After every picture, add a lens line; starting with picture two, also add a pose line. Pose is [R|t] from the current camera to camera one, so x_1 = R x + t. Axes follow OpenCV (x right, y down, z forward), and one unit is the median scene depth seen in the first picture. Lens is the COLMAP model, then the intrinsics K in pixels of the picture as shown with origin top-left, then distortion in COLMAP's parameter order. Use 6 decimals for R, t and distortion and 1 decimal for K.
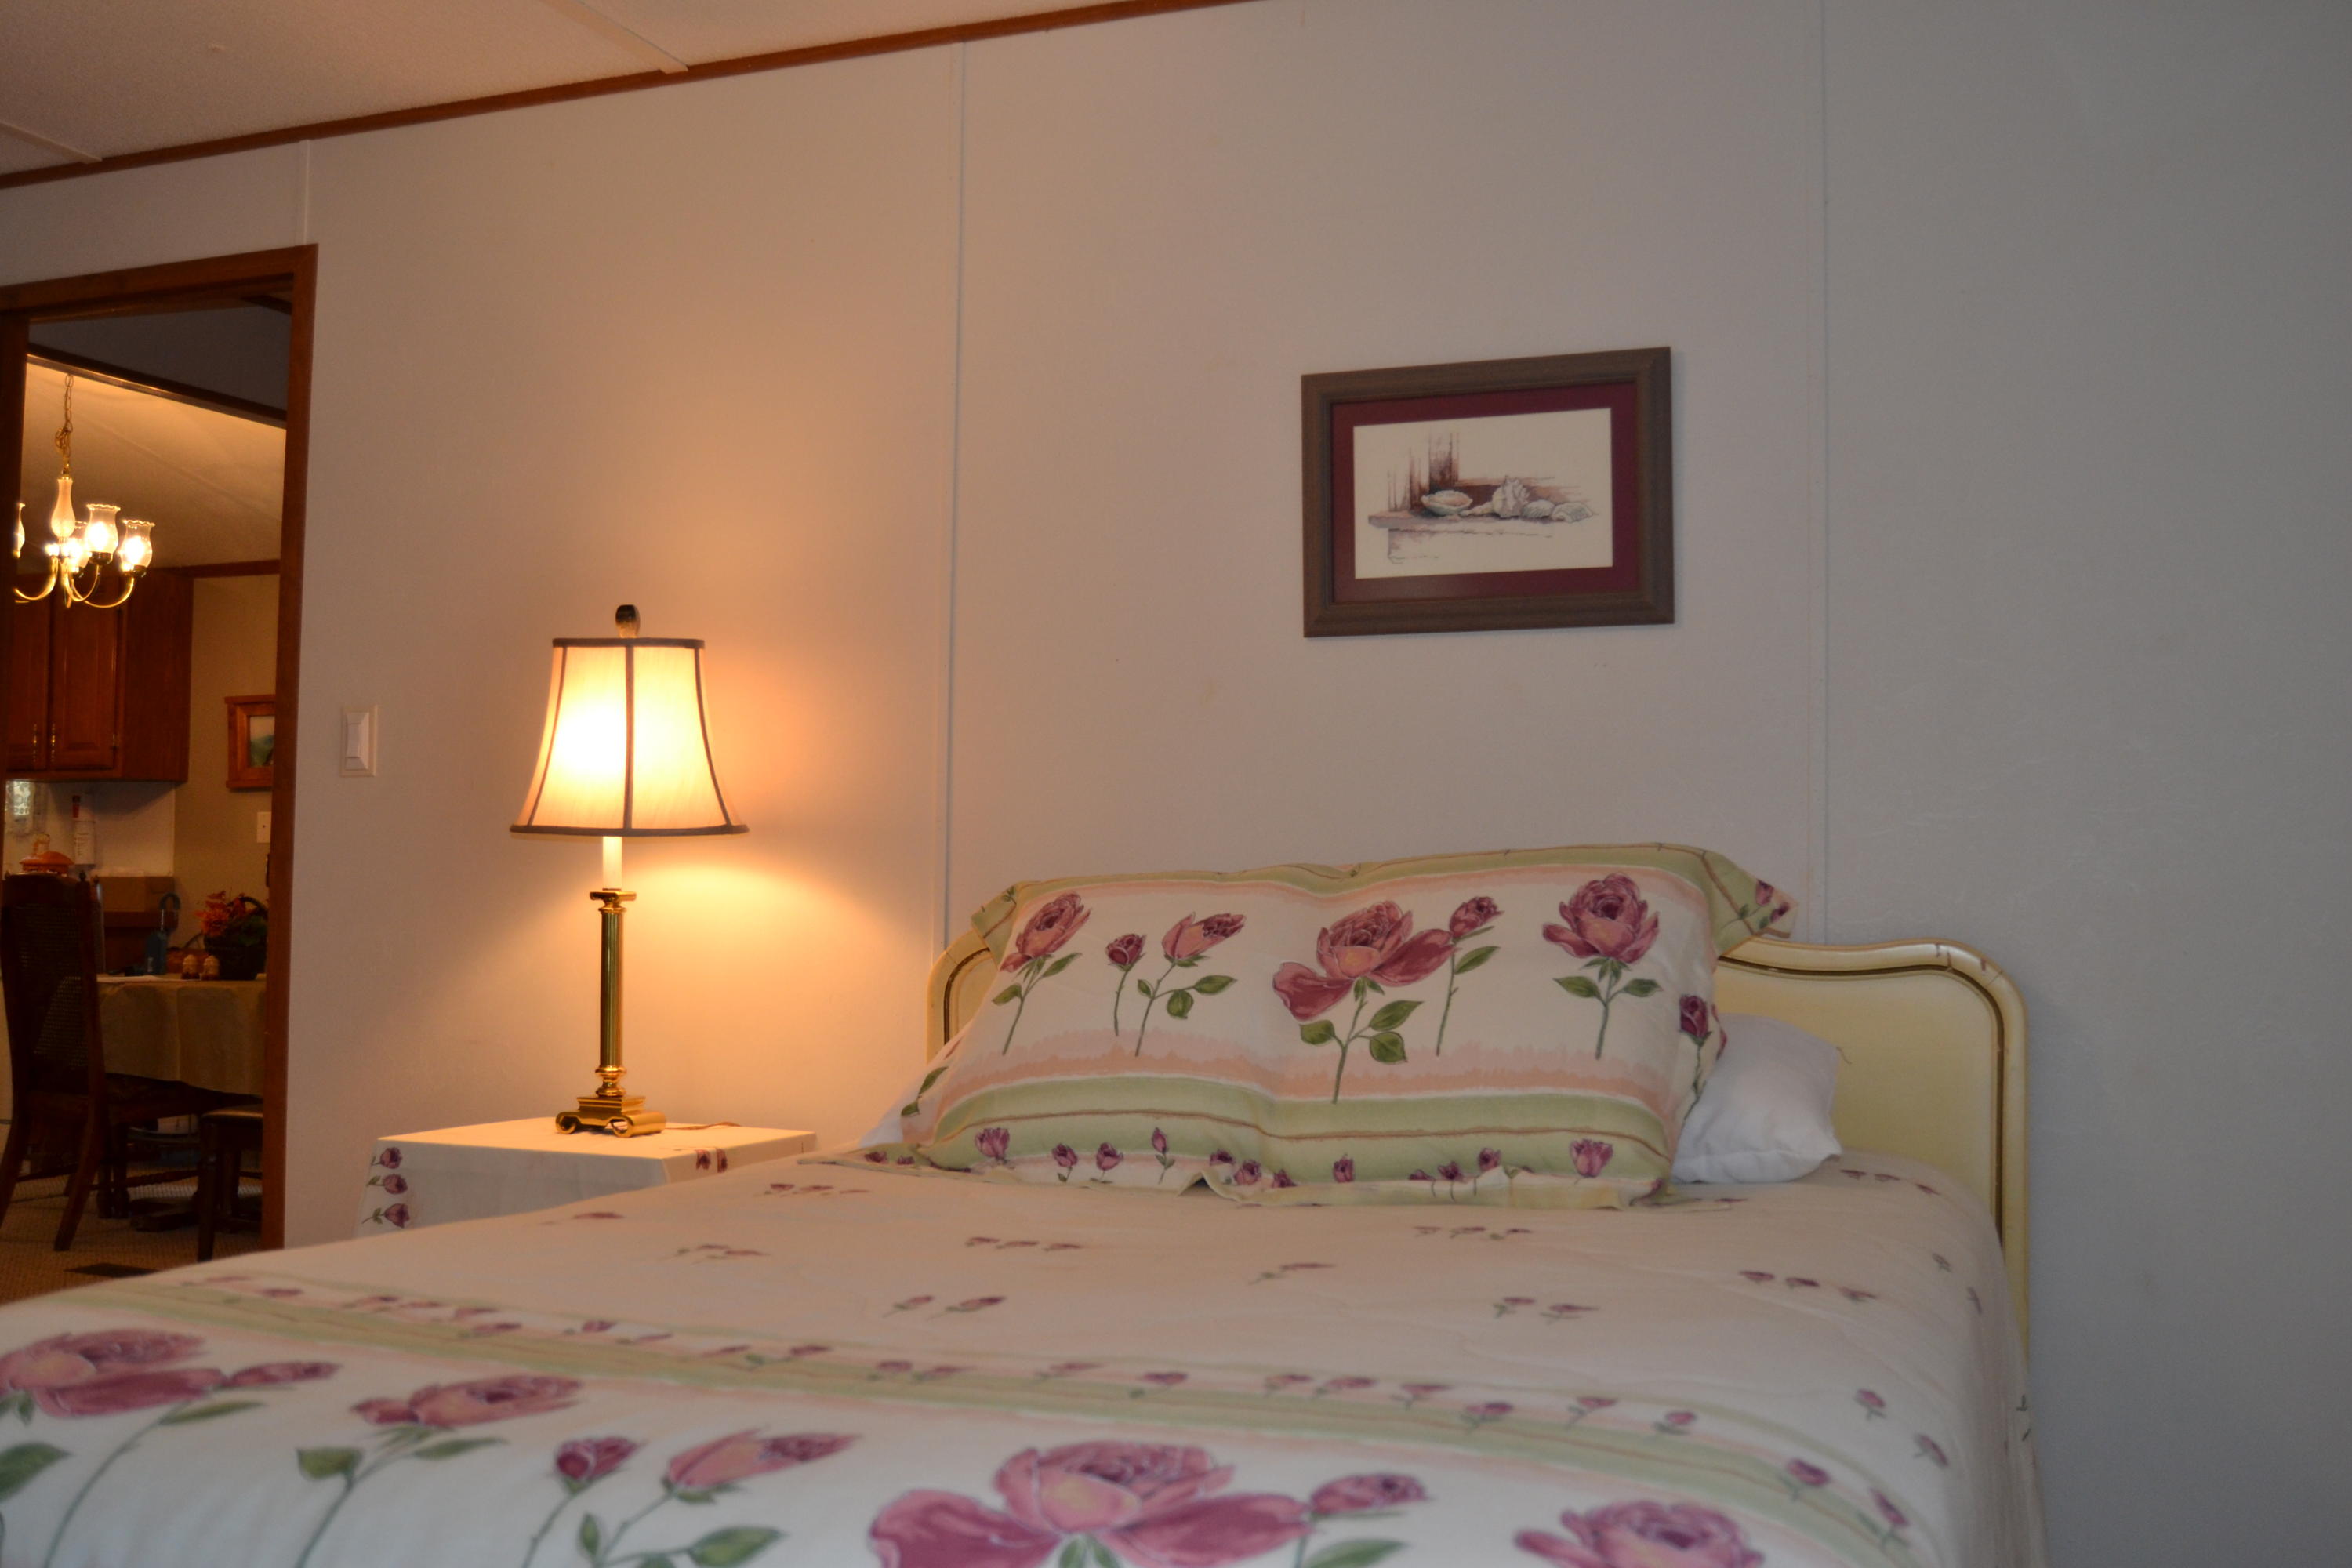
lens RADIAL K [[2251.0, 0, 1170.7], [0, 2251.0, 793.2], [0, 0, 1]] dist [-0.073924, 0.000000]
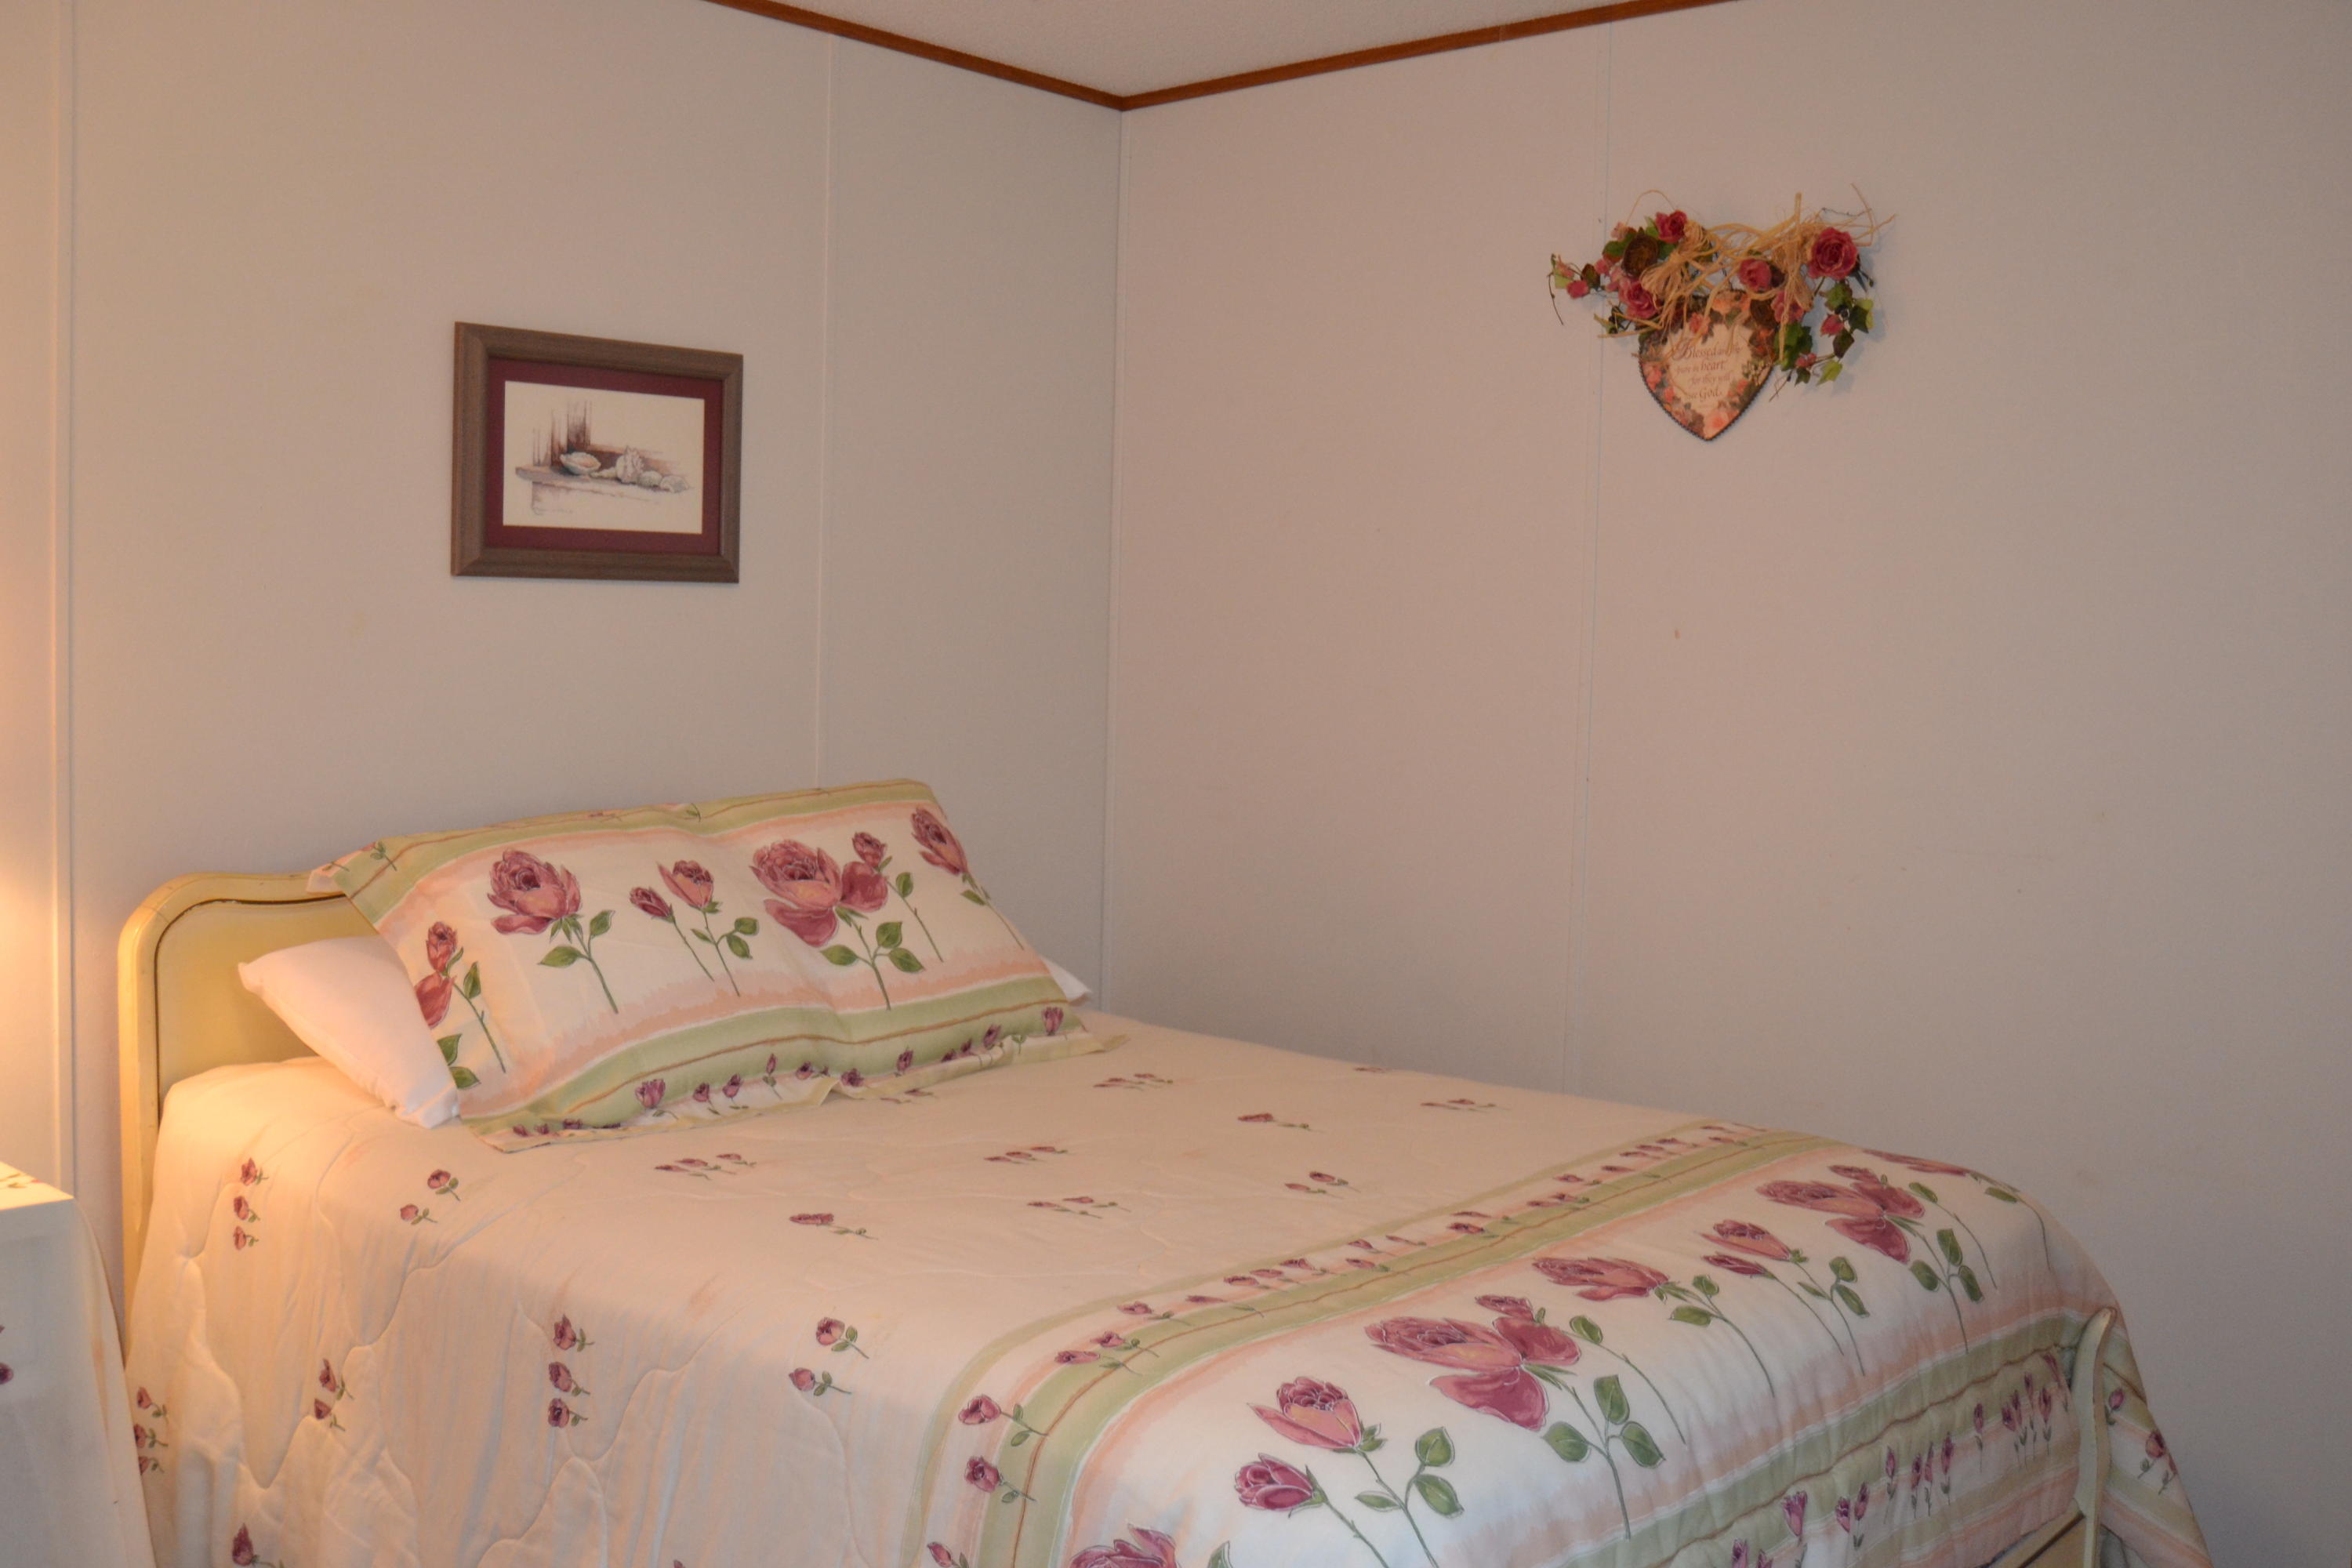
lens RADIAL K [[2251.0, 0, 1170.9], [0, 2251.0, 780.7], [0, 0, 1]] dist [-0.073924, 0.000000]
pose [[0.369804, -0.061863, 0.927048, -0.820005], [-0.056136, 0.994470, 0.088755, -0.089076], [-0.927412, -0.084863, 0.364286, 0.314949]]
